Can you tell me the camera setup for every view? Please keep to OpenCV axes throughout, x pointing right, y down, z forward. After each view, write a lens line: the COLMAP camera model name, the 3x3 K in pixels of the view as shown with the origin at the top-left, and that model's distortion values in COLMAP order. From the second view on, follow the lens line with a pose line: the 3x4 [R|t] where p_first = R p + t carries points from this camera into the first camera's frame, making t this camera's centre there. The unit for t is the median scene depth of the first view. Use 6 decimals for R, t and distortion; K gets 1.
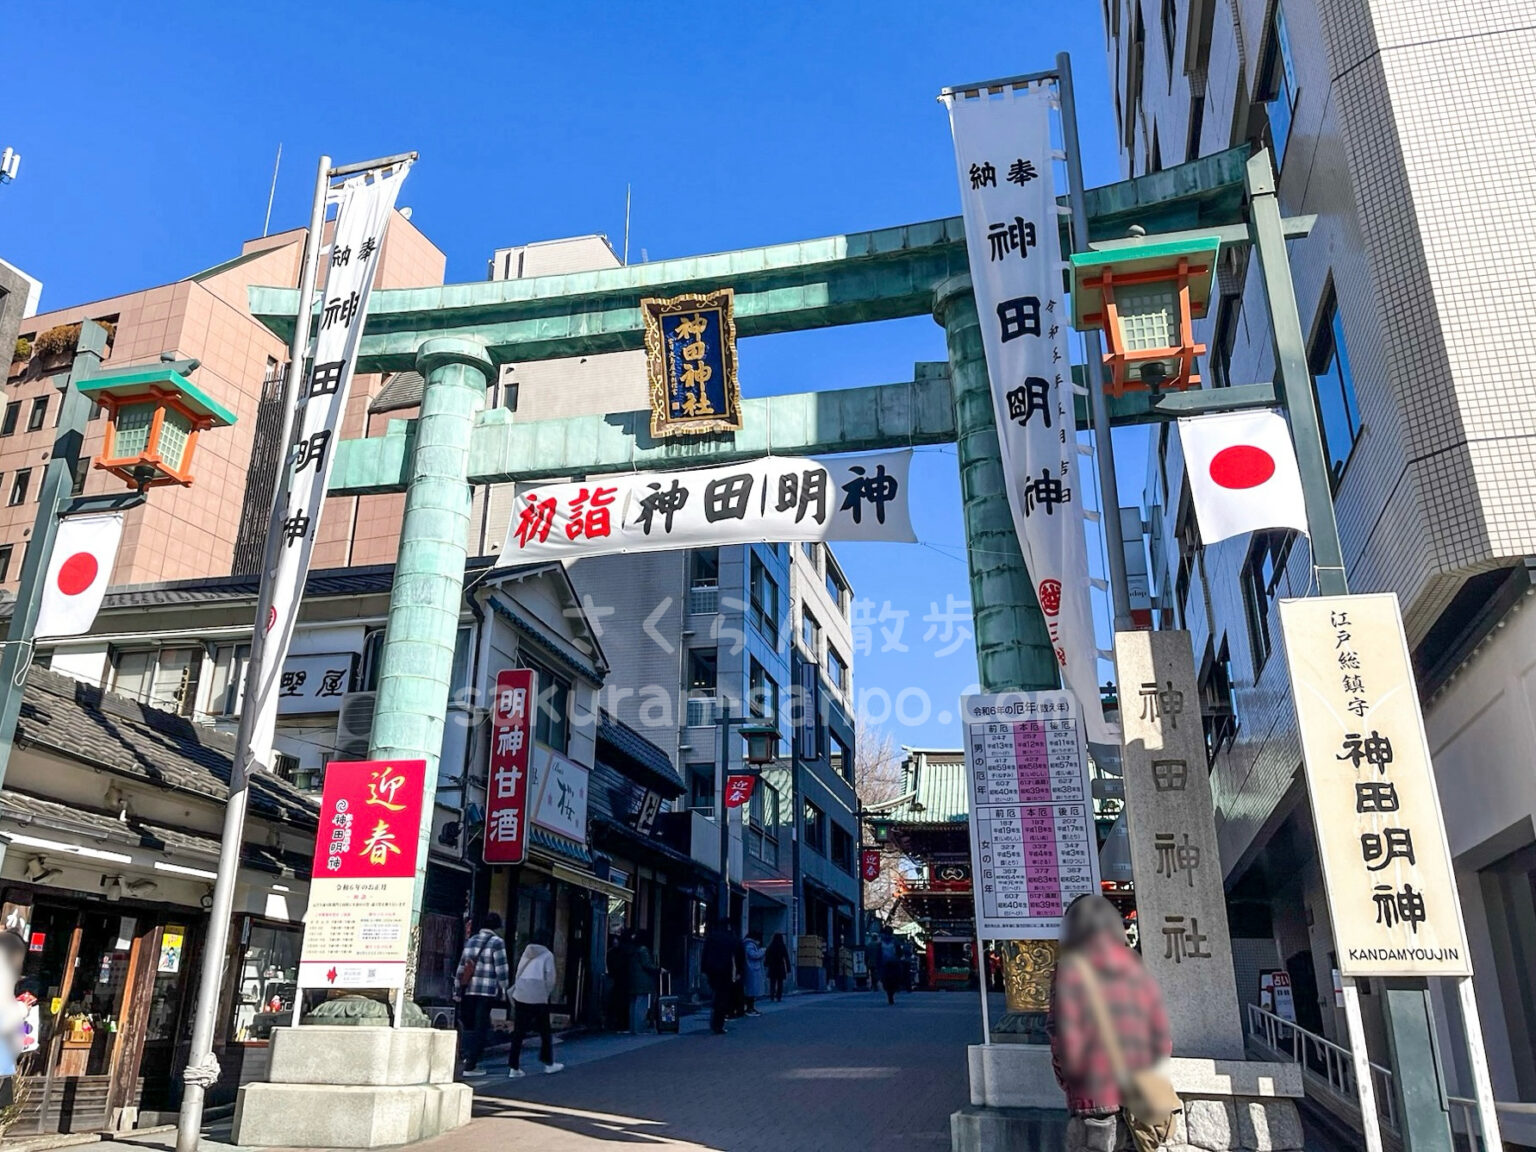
lens RADIAL K [[1319.3, 0, 709.1], [0, 1319.3, 452.0], [0, 0, 1]] dist [0.042732, -0.036185]
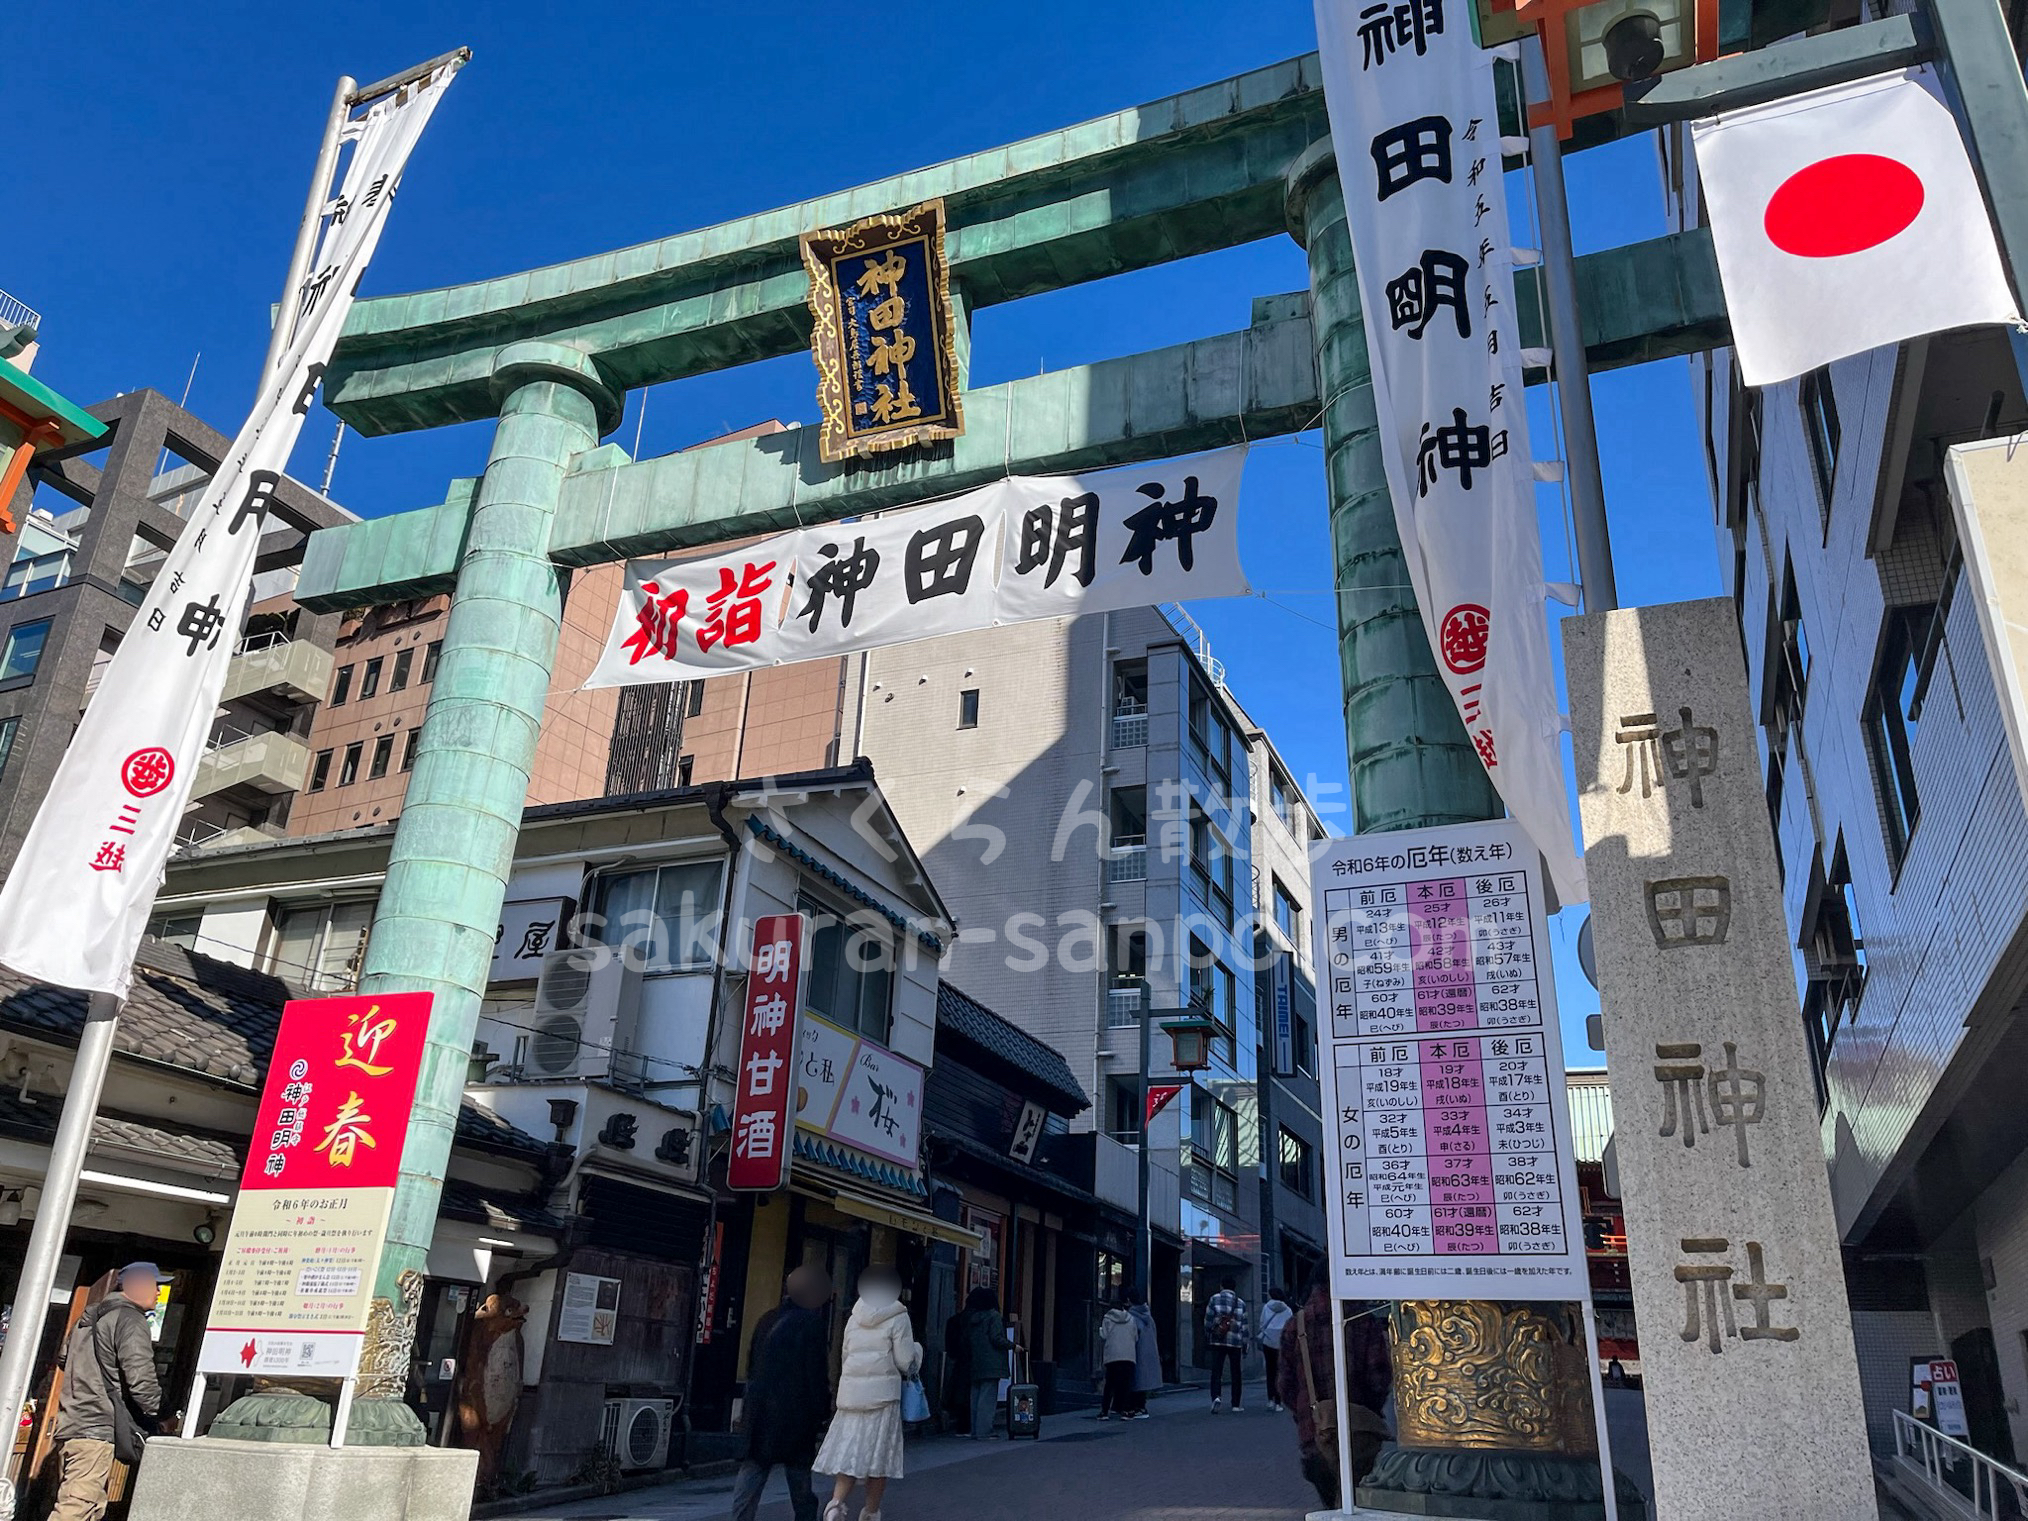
lens RADIAL K [[1520.0, 0, 1051.2], [0, 1520.0, 723.8], [0, 0, 1]] dist [0.040852, -0.048664]
pose [[0.993999, -0.030203, -0.105140, 0.128802], [0.028766, 0.999471, -0.015156, 0.121025], [0.105542, 0.012040, 0.994342, 0.319986]]
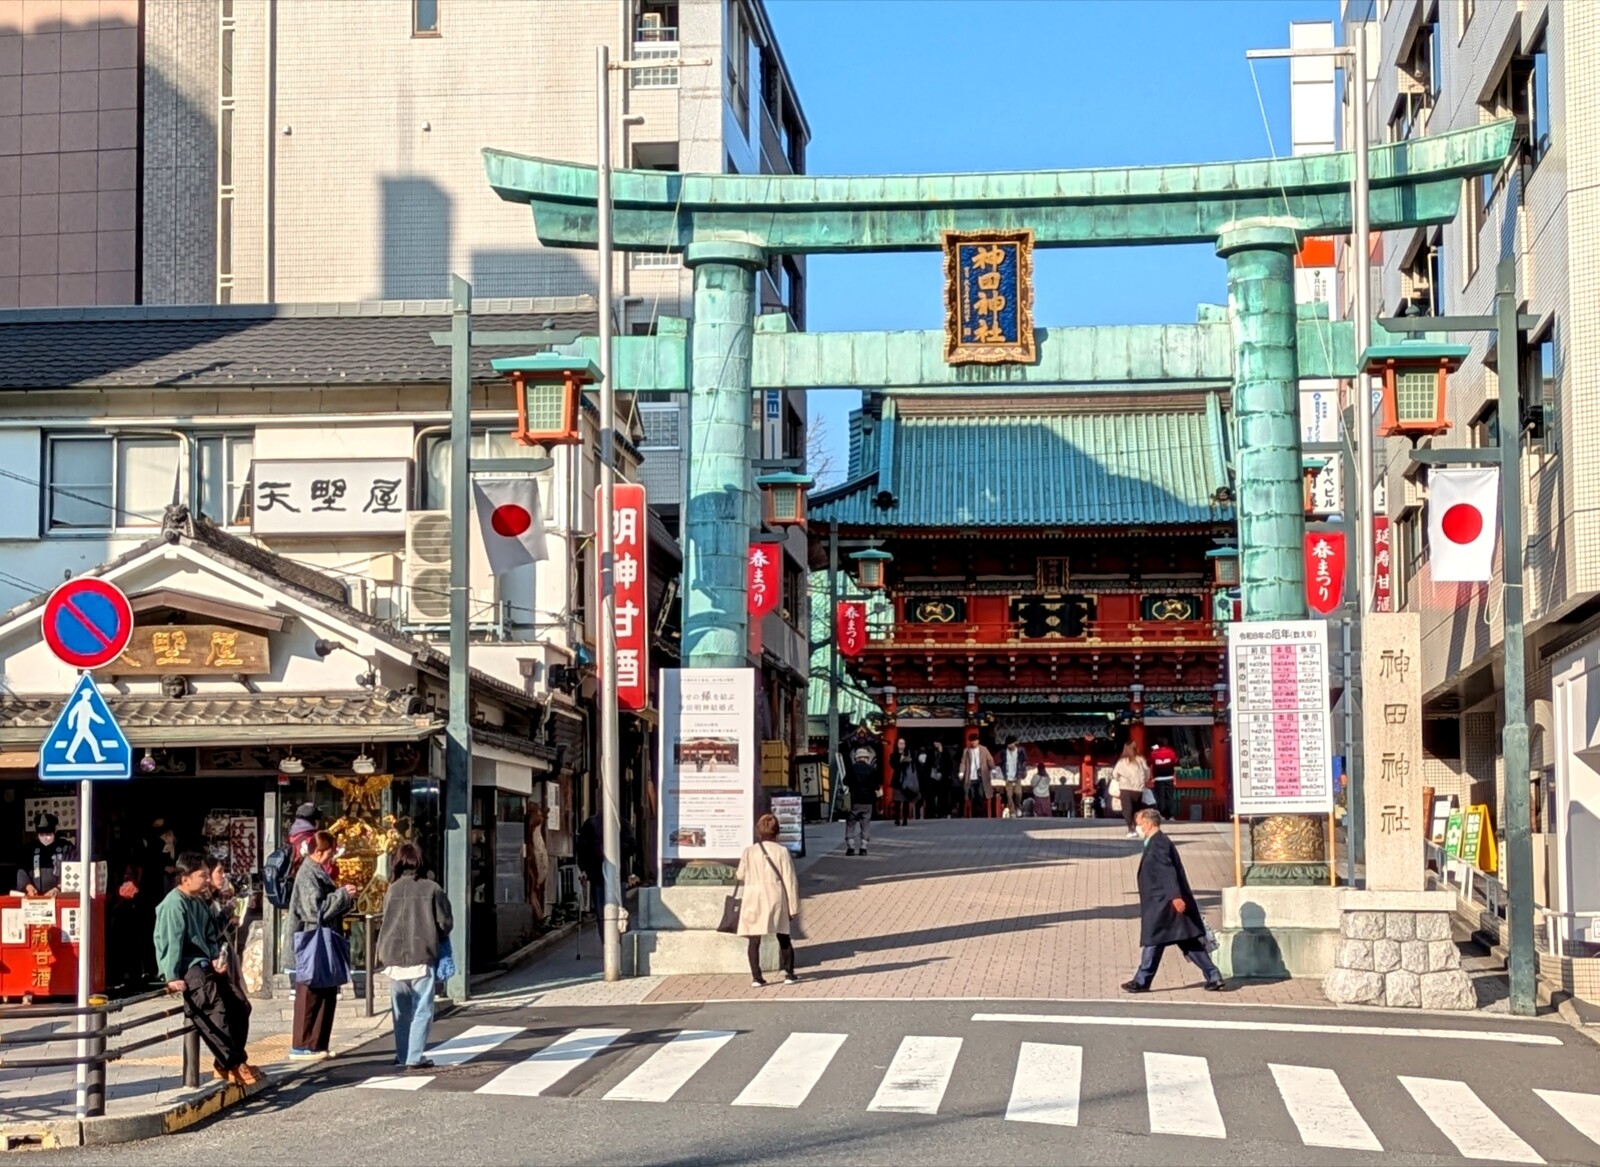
lens RADIAL K [[3399.1, 0, 796.9], [0, 3399.1, 585.6], [0, 0, 1]] dist [0.009431, 0.000000]
pose [[0.983507, -0.007839, 0.180702, -0.637034], [-0.050541, 0.947353, 0.316176, -0.679202], [-0.173667, -0.320094, 0.931332, -1.517056]]
